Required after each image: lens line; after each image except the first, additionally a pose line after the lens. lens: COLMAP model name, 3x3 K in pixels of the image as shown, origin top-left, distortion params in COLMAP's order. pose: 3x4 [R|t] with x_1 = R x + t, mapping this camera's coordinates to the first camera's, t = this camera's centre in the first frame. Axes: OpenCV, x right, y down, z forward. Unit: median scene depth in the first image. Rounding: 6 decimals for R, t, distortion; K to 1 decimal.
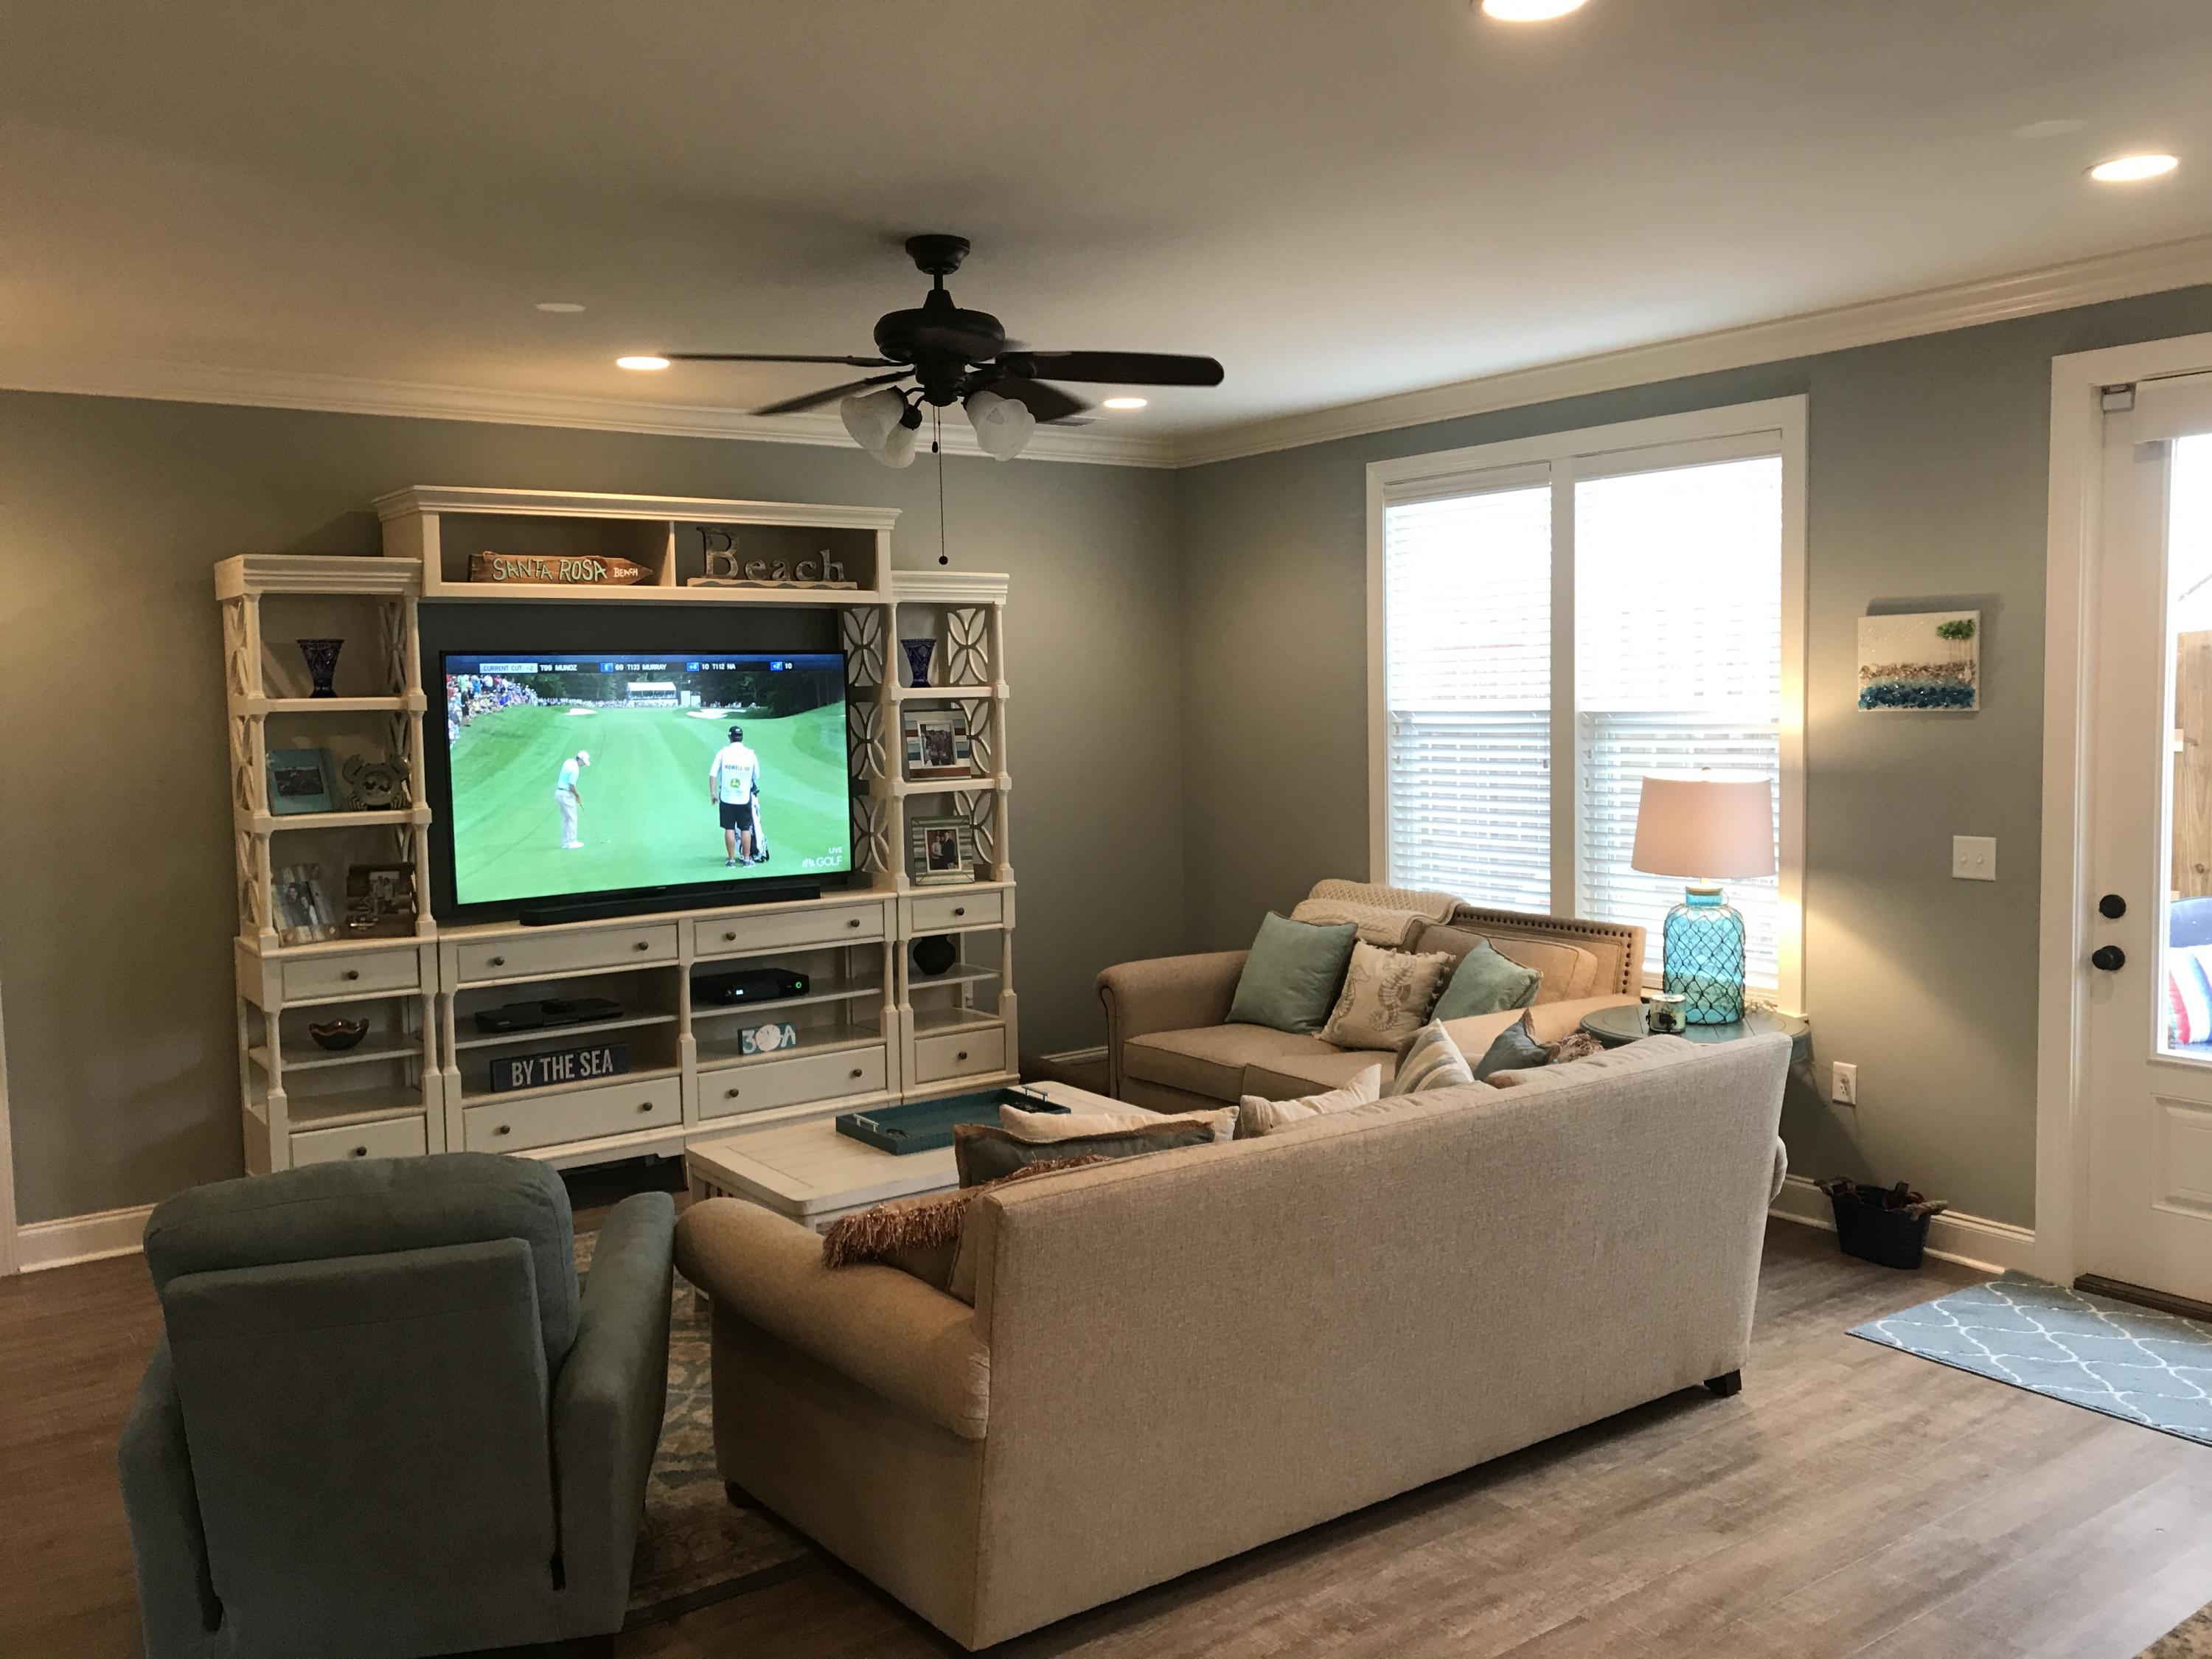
lens RADIAL K [[1806.6, 0, 1109.1], [0, 1806.6, 833.8], [0, 0, 1]] dist [0.052184, -0.053712]
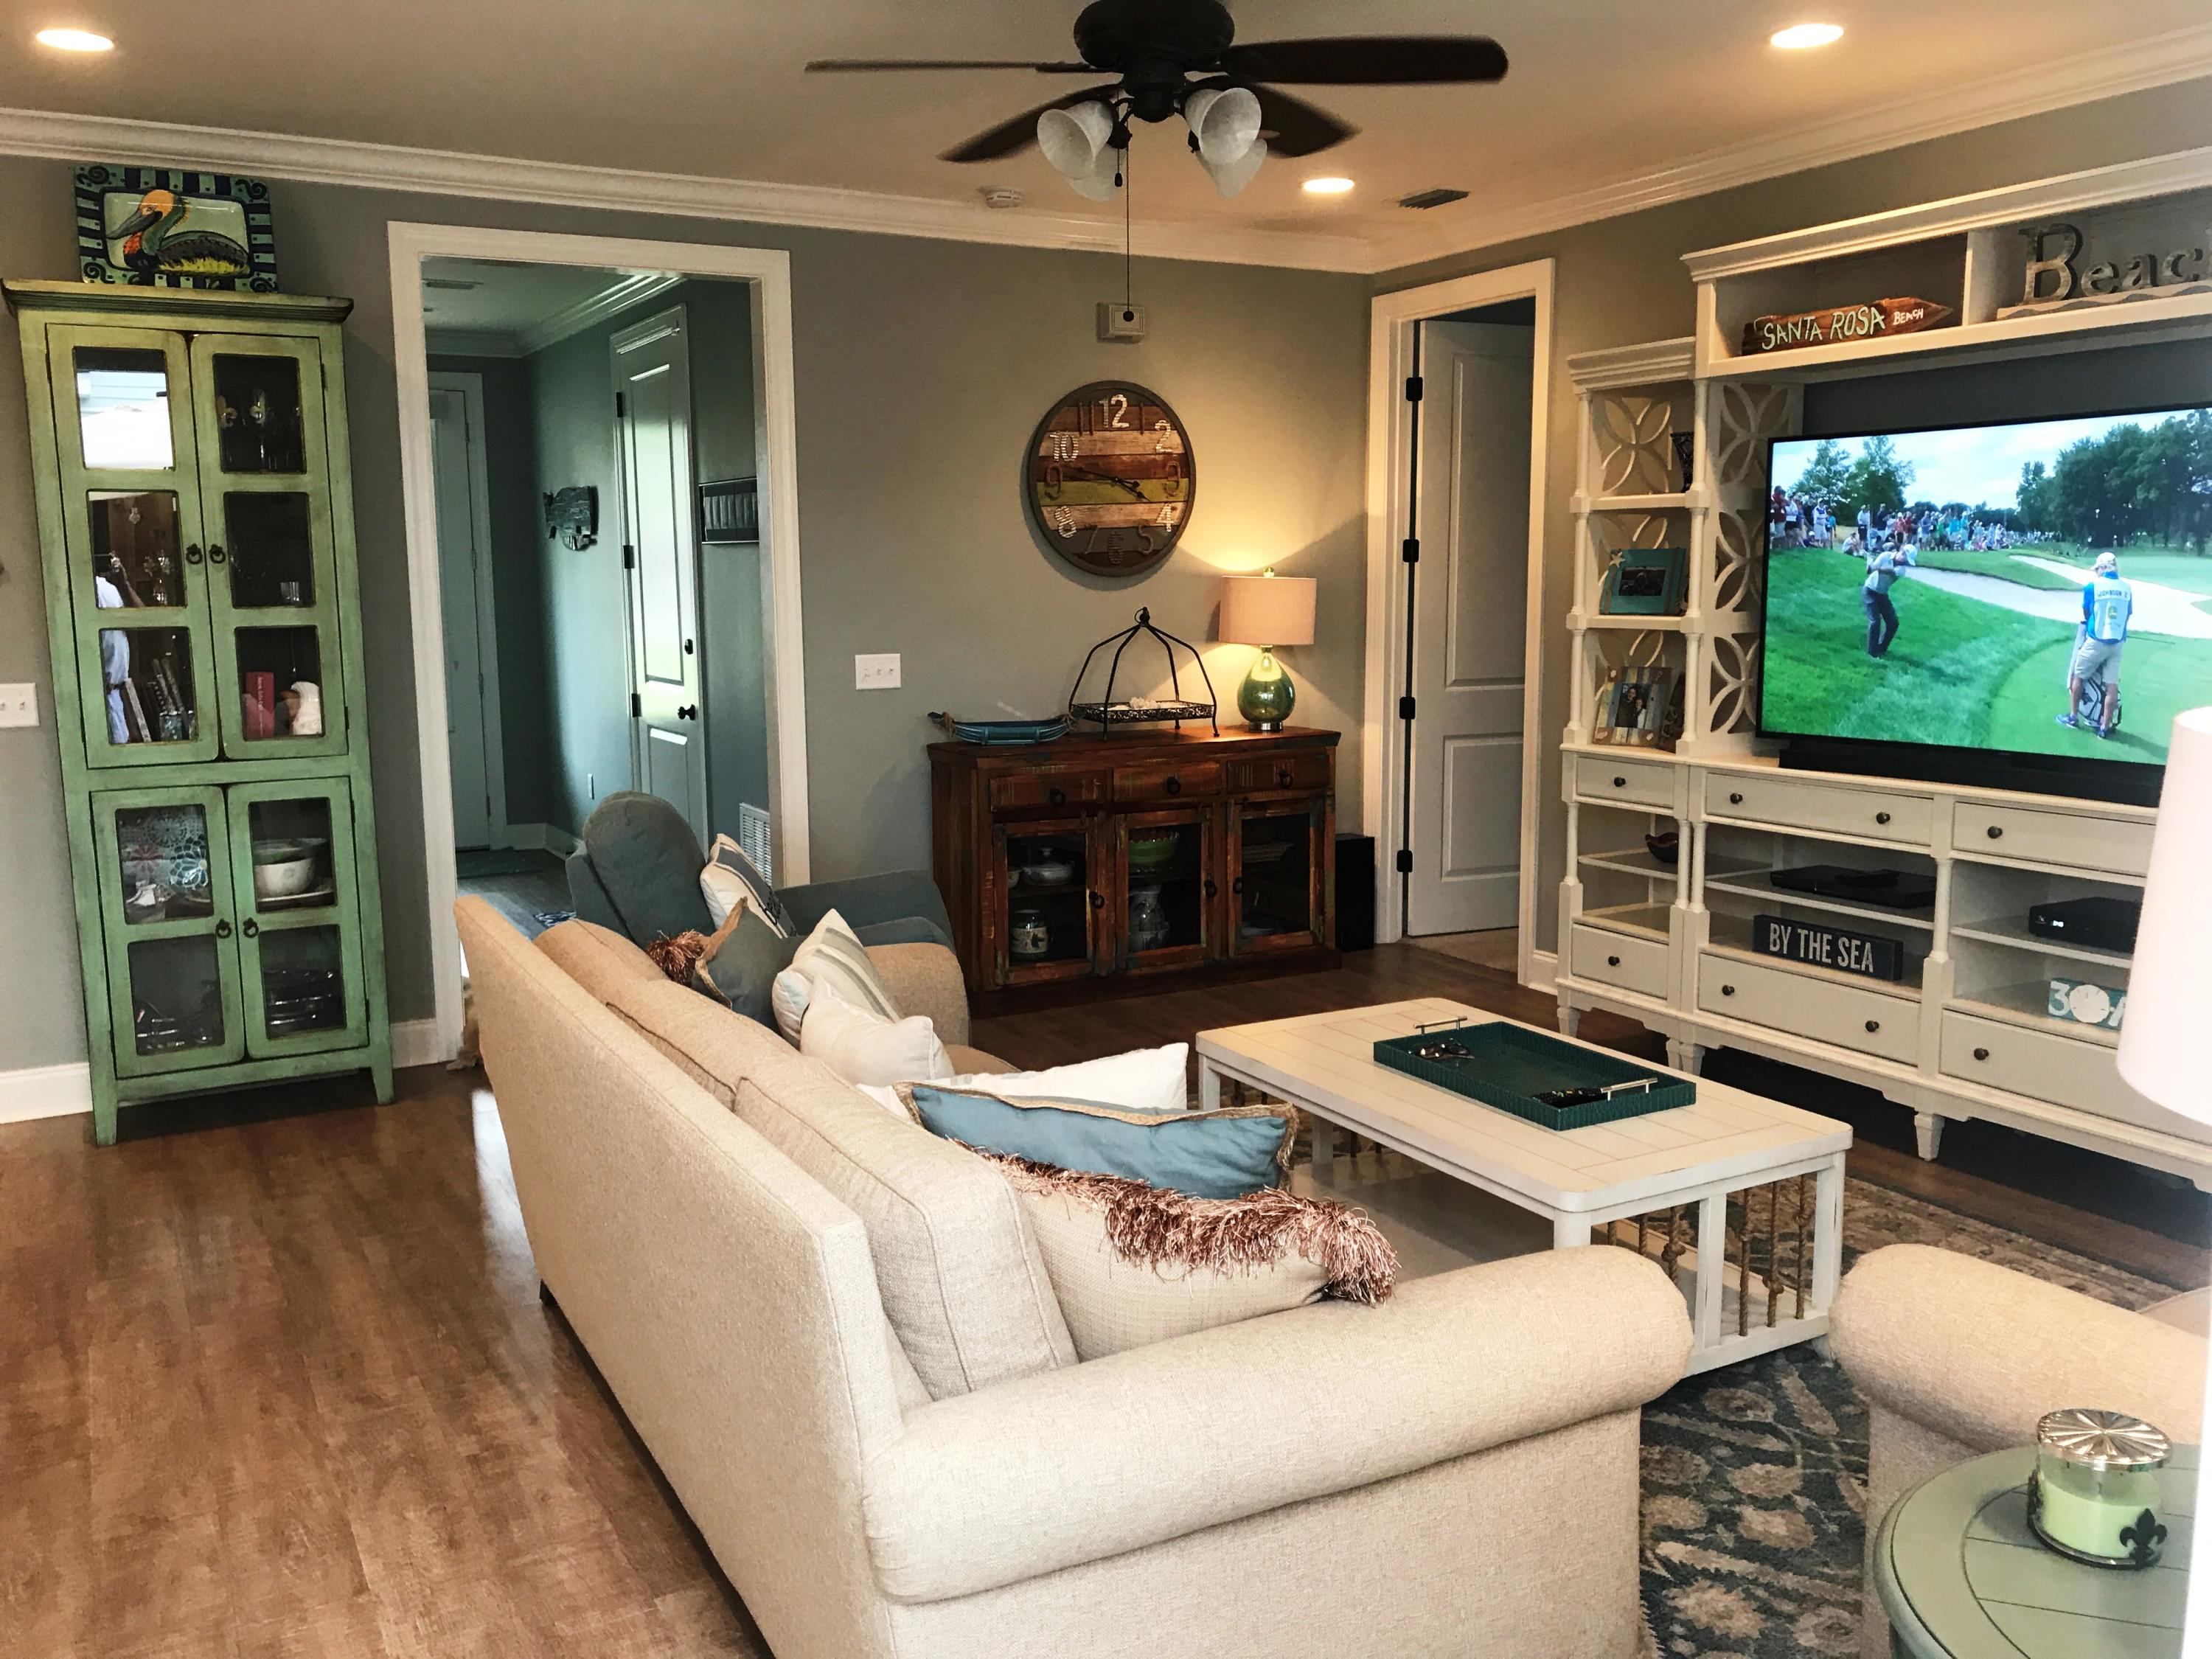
lens RADIAL K [[1806.6, 0, 1088.2], [0, 1806.6, 819.5], [0, 0, 1]] dist [0.052184, -0.053712]
pose [[-0.132356, 0.158263, -0.978486, 0.530082], [-0.065728, 0.983597, 0.167980, -0.043564], [0.989021, 0.086547, -0.119783, 0.757780]]
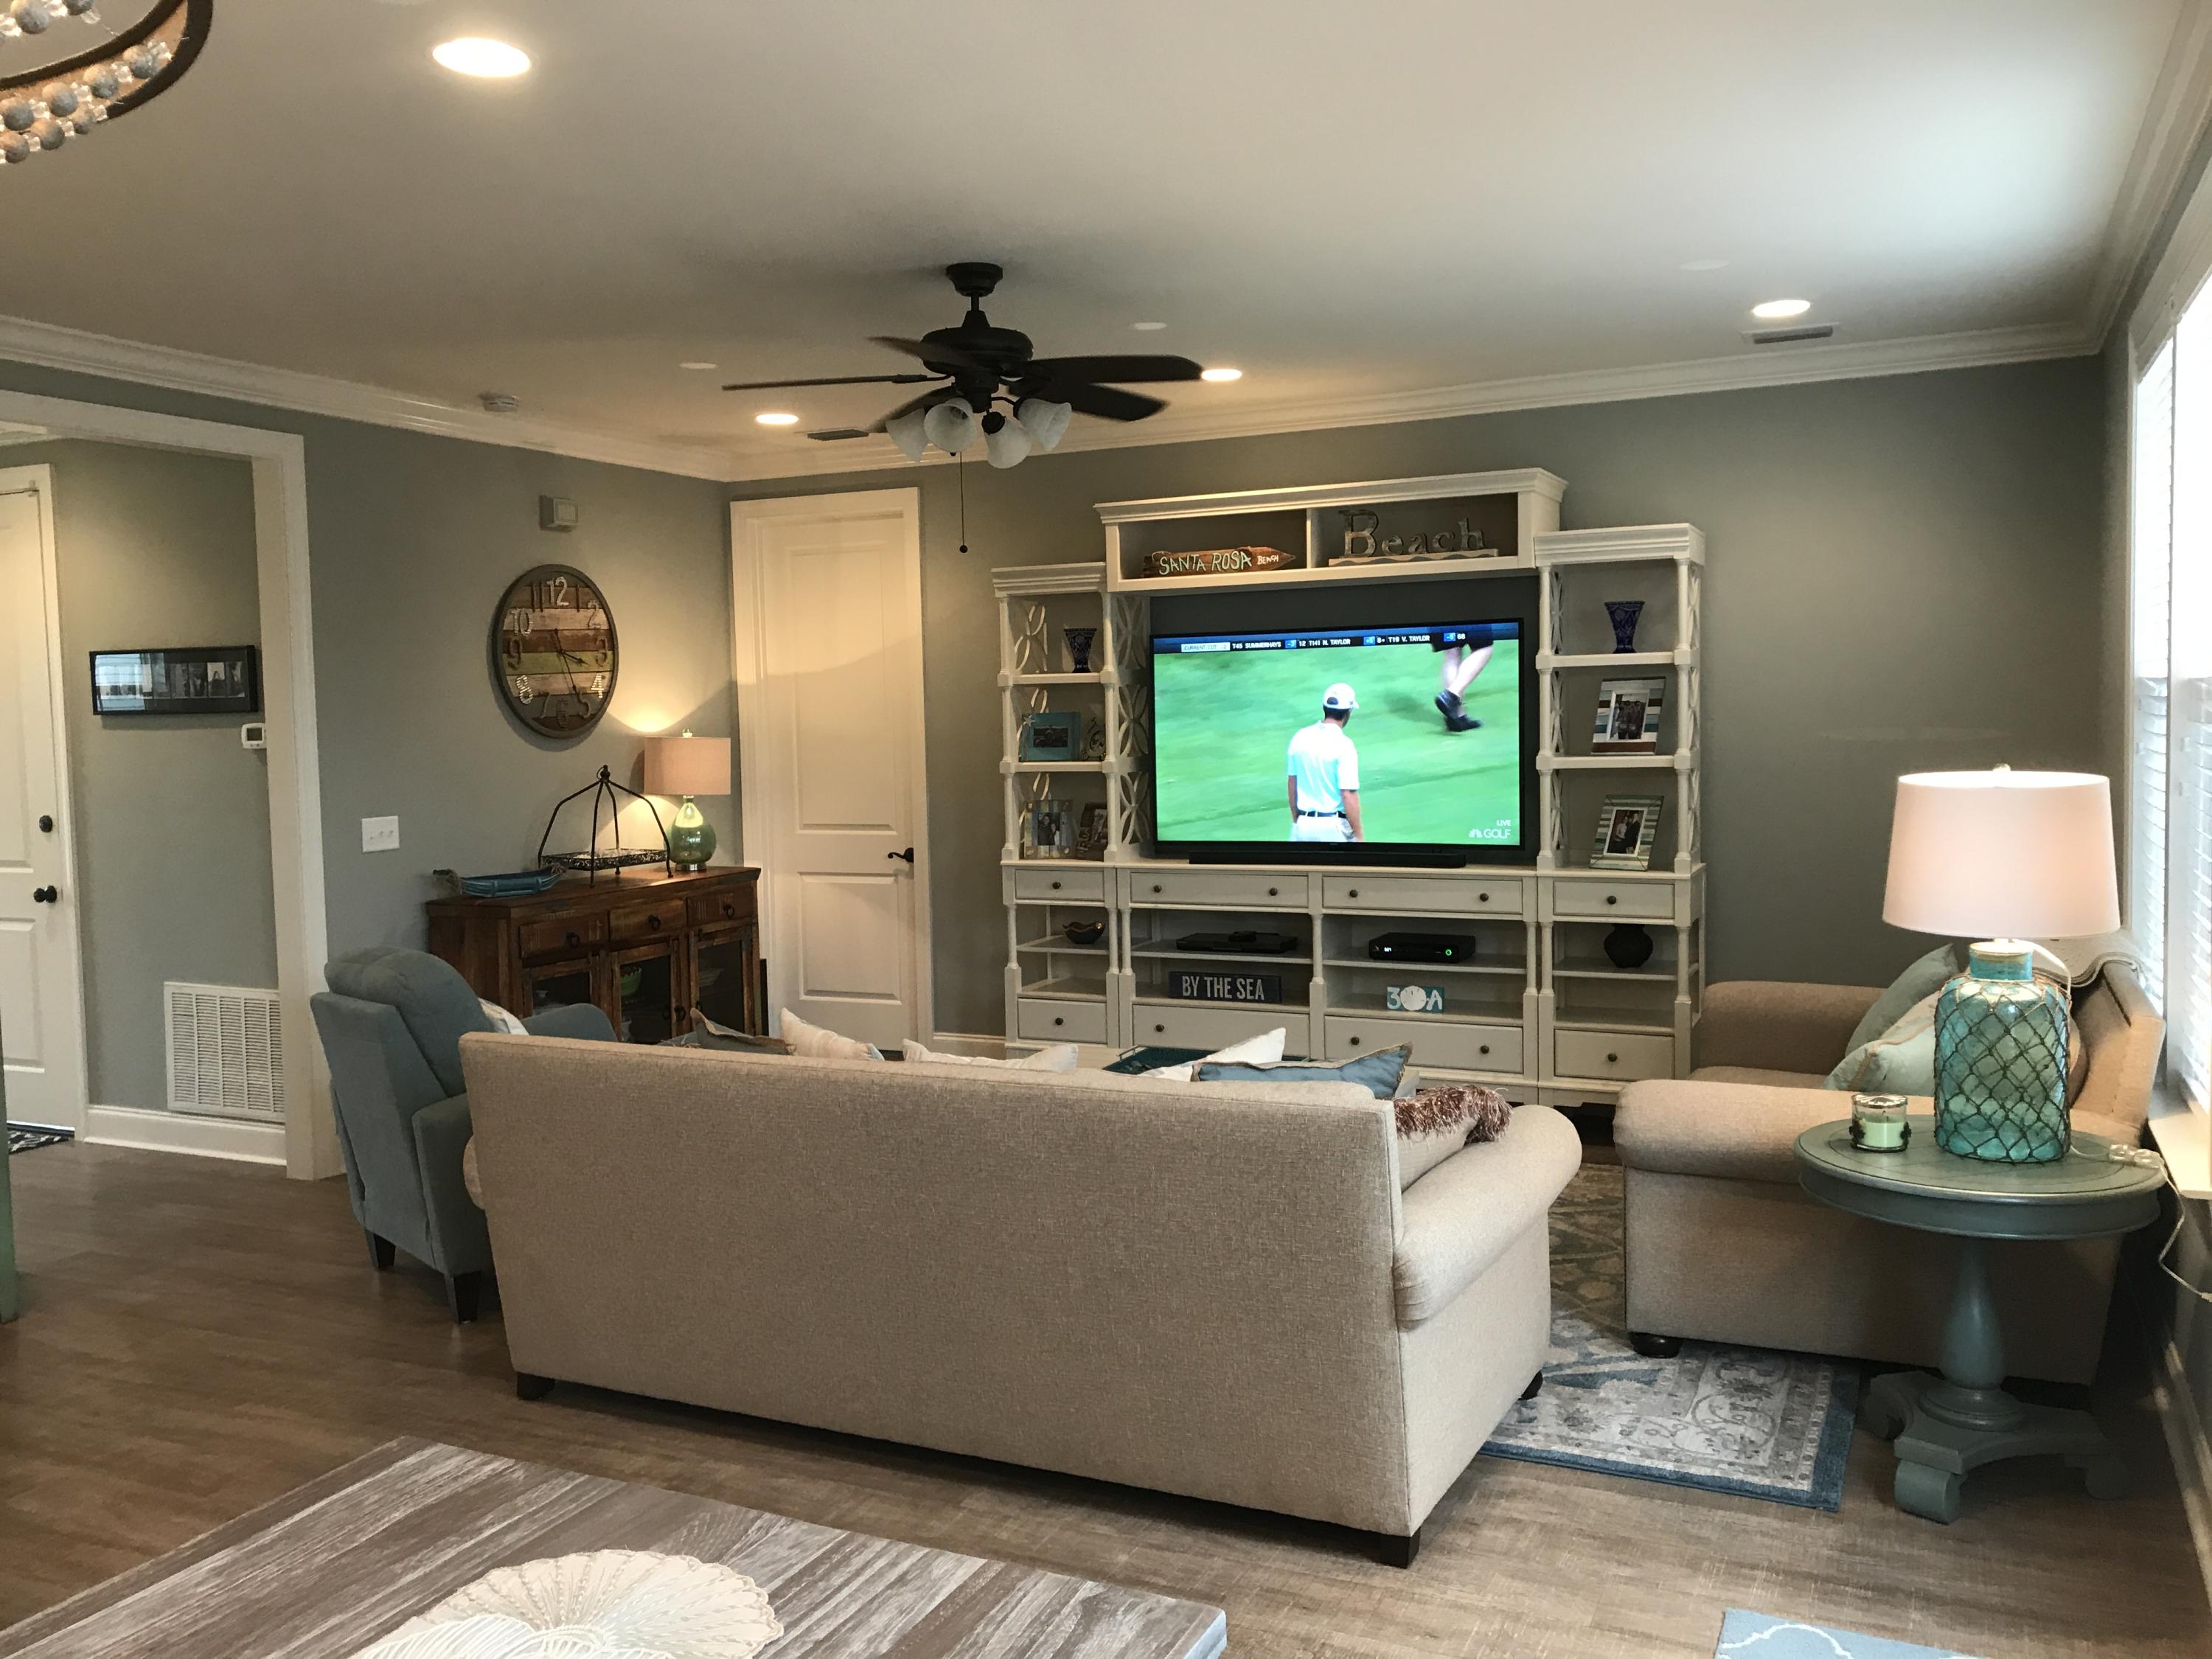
lens RADIAL K [[1806.6, 0, 1091.0], [0, 1806.6, 815.6], [0, 0, 1]] dist [0.052184, -0.053712]
pose [[0.478837, 0.061317, -0.875760, 0.660286], [-0.057864, 0.997593, 0.038208, -0.021174], [0.875995, 0.032380, 0.481233, 0.359529]]
